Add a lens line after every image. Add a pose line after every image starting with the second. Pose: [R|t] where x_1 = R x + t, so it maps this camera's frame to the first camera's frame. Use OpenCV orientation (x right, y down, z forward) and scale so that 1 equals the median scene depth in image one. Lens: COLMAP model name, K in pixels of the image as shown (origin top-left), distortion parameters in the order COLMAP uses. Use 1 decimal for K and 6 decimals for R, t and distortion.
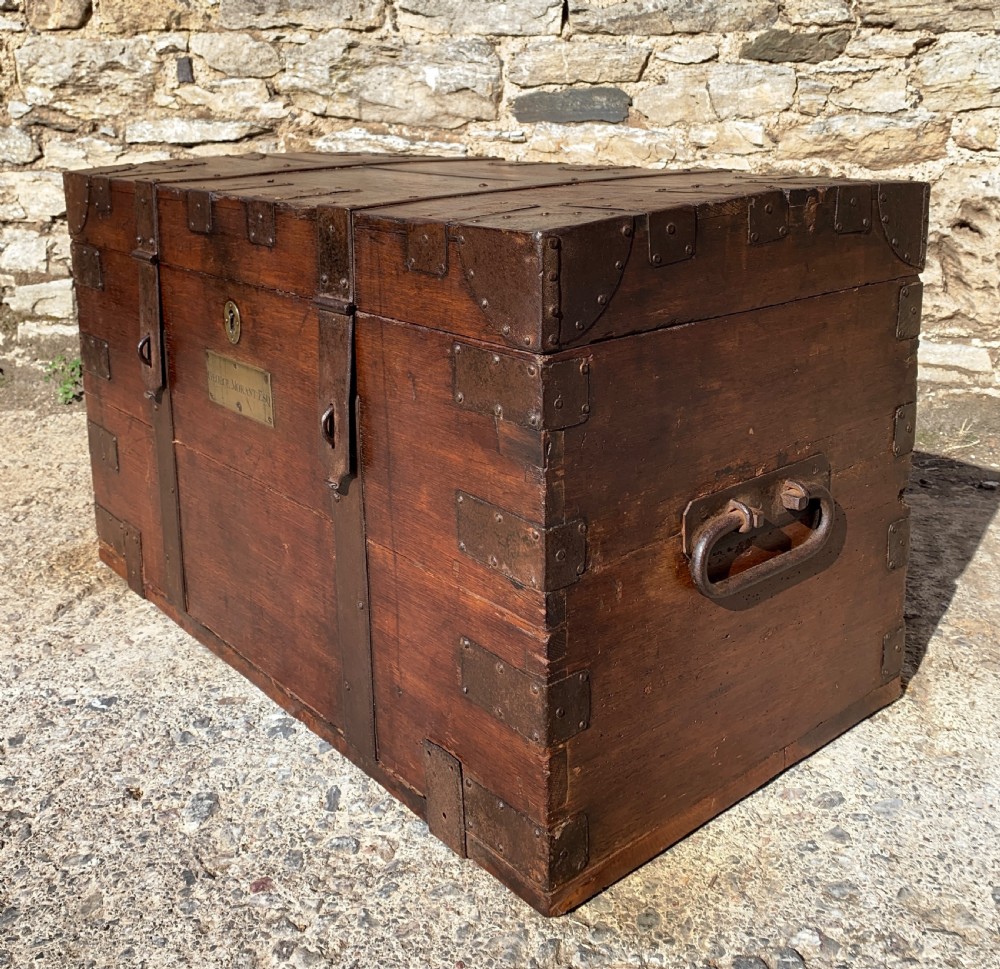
lens RADIAL K [[1107.9, 0, 496.3], [0, 1107.9, 317.1], [0, 0, 1]] dist [0.018055, 0.000000]
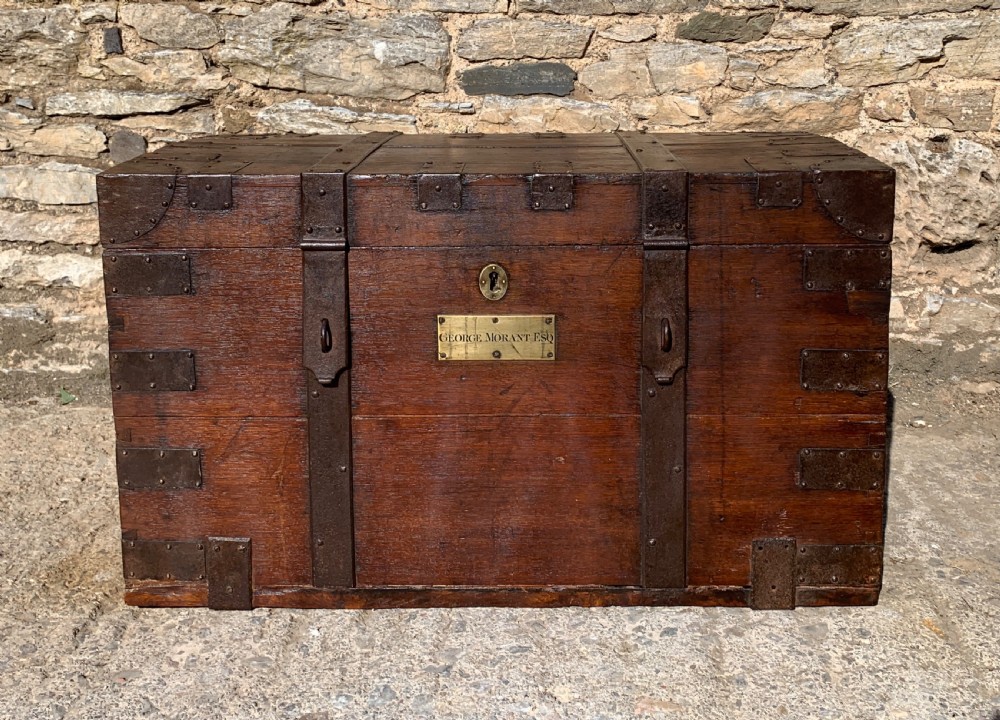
lens RADIAL K [[1093.6, 0, 521.2], [0, 1093.6, 192.4], [0, 0, 1]] dist [0.015766, 0.000000]
pose [[0.978617, -0.022689, 0.204438, -0.148832], [0.033112, 0.998312, -0.047705, -0.037271], [-0.203010, 0.053454, 0.977716, 0.000022]]
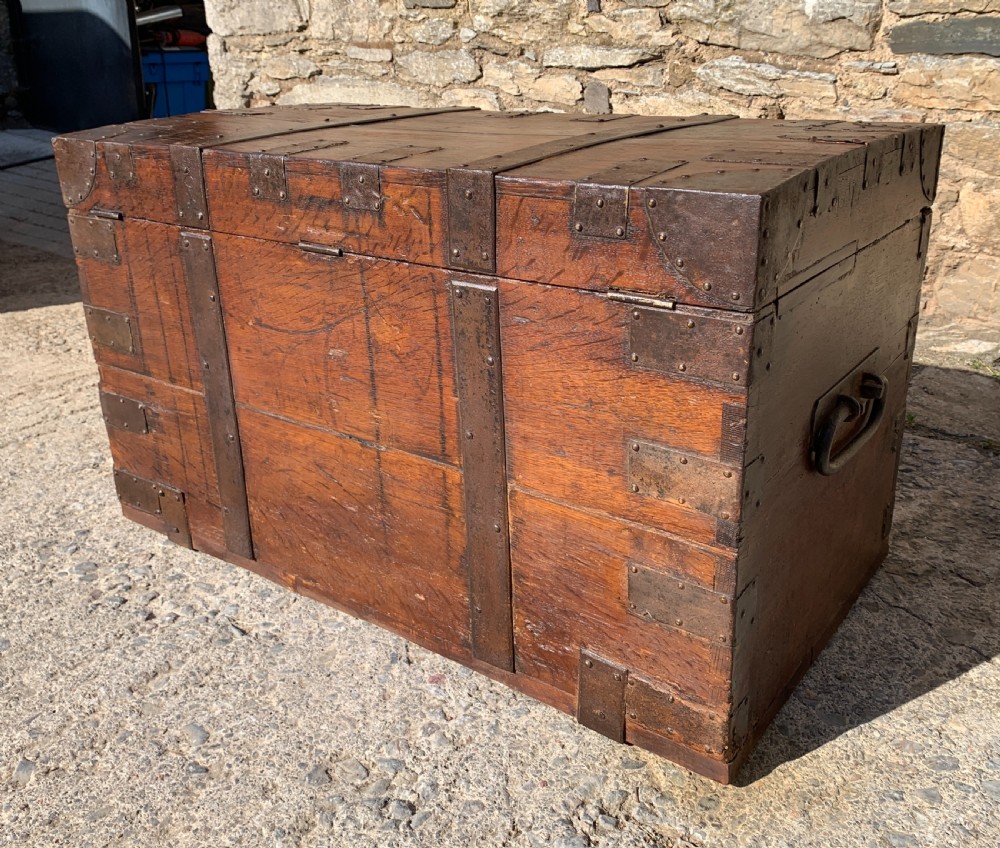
lens RADIAL K [[974.9, 0, 500.1], [0, 974.9, 386.9], [0, 0, 1]] dist [0.017076, 0.000000]
pose [[0.892147, 0.160473, -0.422282, 0.133056], [-0.083498, 0.977250, 0.194963, -0.027521], [0.443962, -0.138676, 0.885250, 0.027546]]
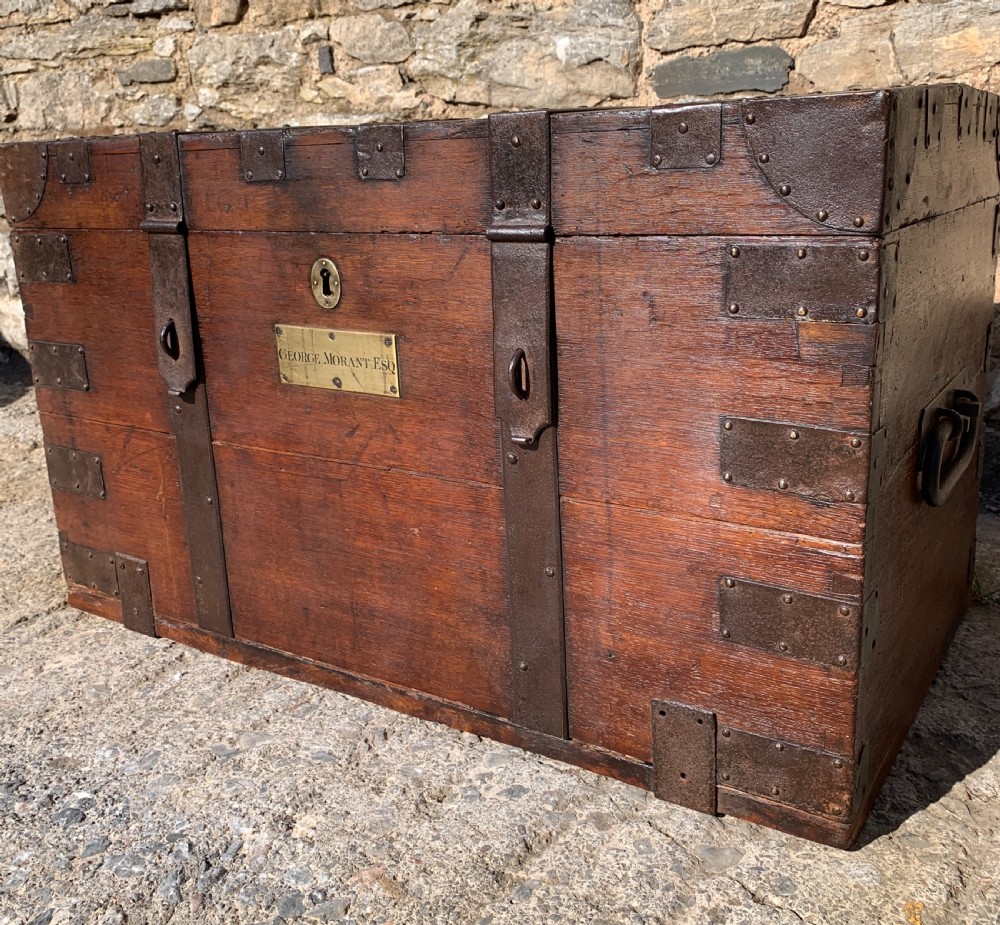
lens RADIAL K [[1029.7, 0, 506.7], [0, 1029.7, 433.7], [0, 0, 1]] dist [0.014786, 0.000000]
pose [[0.941422, 0.067038, -0.330502, 0.196211], [-0.038203, 0.994934, 0.092987, 0.005387], [0.335061, -0.074914, 0.939213, 0.237218]]
